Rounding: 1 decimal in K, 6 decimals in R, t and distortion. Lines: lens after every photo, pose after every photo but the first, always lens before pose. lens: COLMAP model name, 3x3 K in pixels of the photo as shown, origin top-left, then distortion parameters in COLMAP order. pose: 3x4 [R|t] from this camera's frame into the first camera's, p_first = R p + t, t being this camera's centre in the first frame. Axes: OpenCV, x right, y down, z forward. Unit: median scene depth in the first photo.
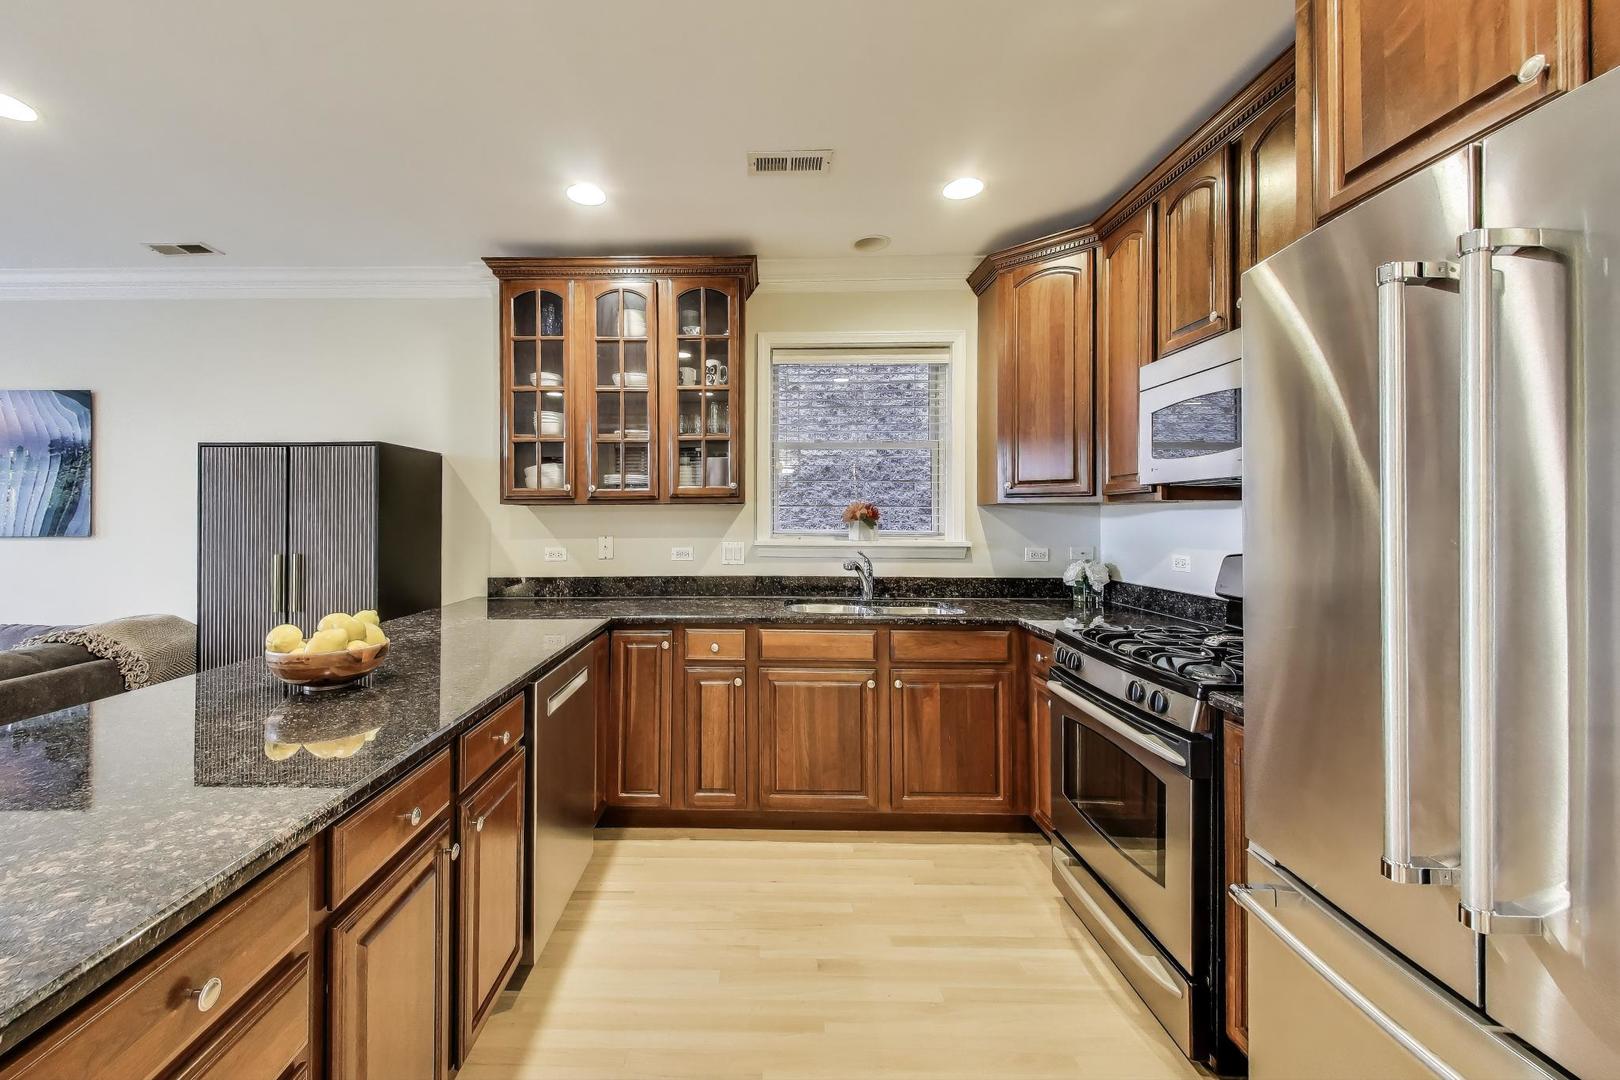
lens RADIAL K [[595.1, 0, 824.9], [0, 595.1, 507.0], [0, 0, 1]] dist [-0.000047, 0.000130]
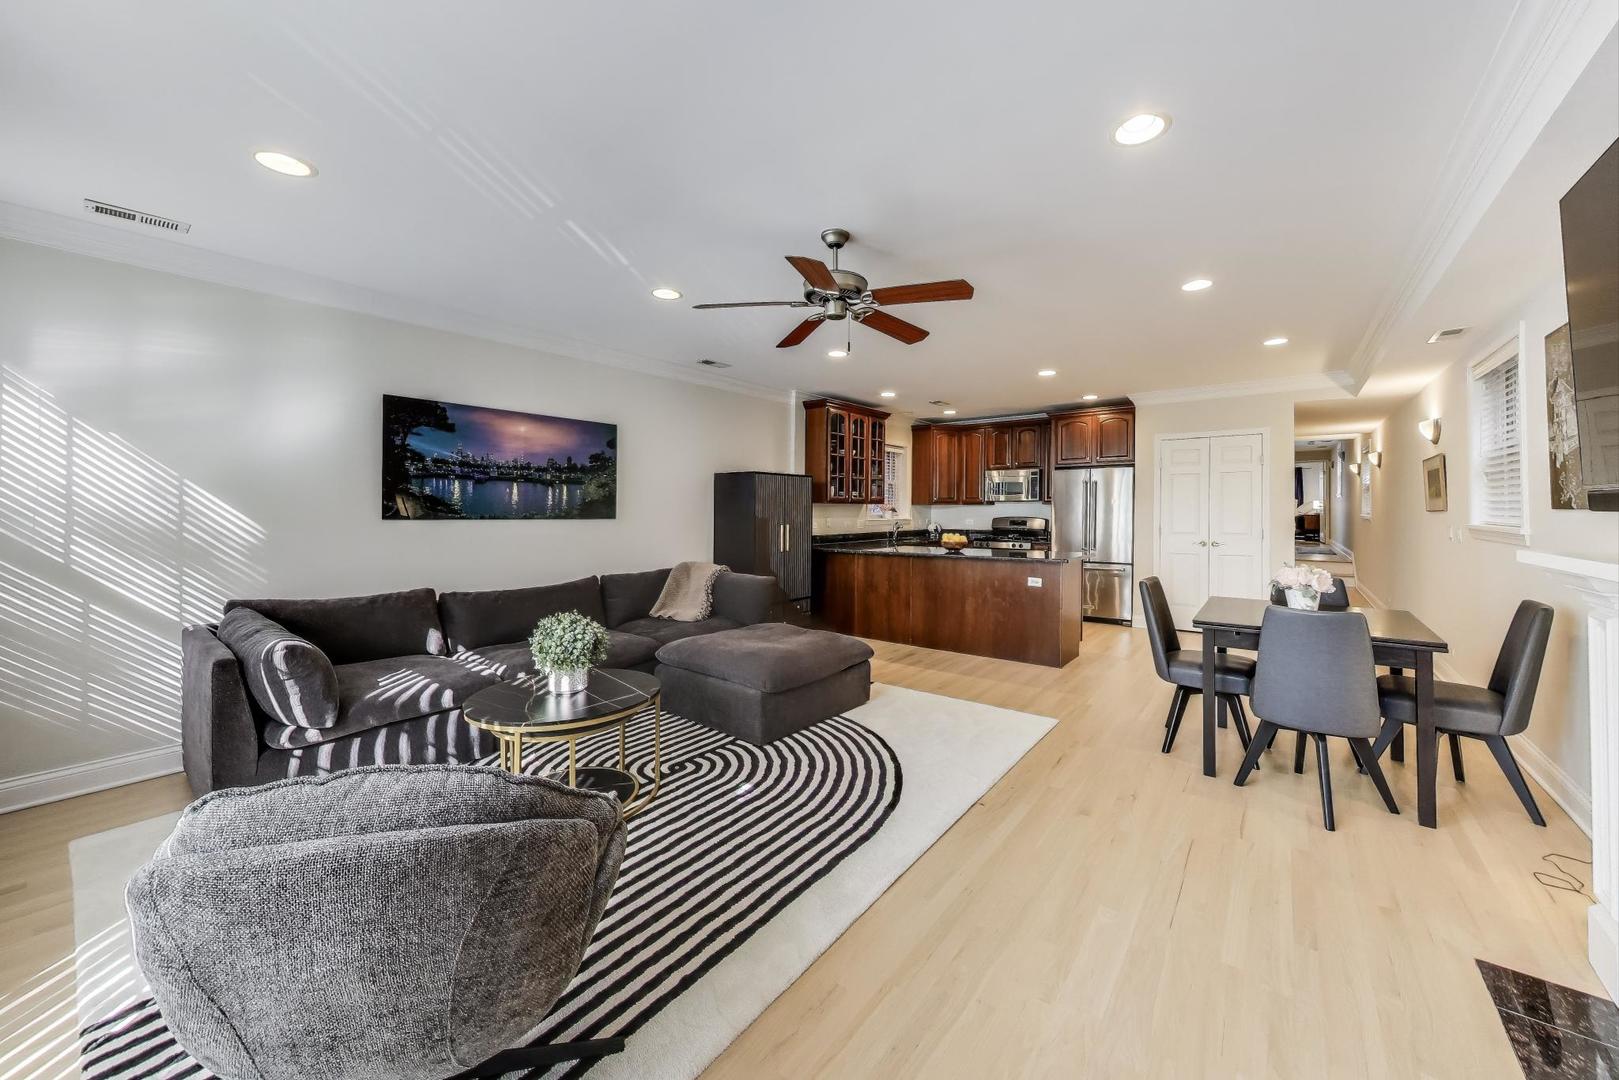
lens RADIAL K [[594.7, 0, 824.4], [0, 594.7, 507.1], [0, 0, 1]] dist [-0.000047, 0.000130]
pose [[0.593000, 0.004054, 0.805192, -2.309990], [-0.003939, 0.999990, -0.002133, 0.013660], [-0.805193, -0.001906, 0.593010, -0.365786]]
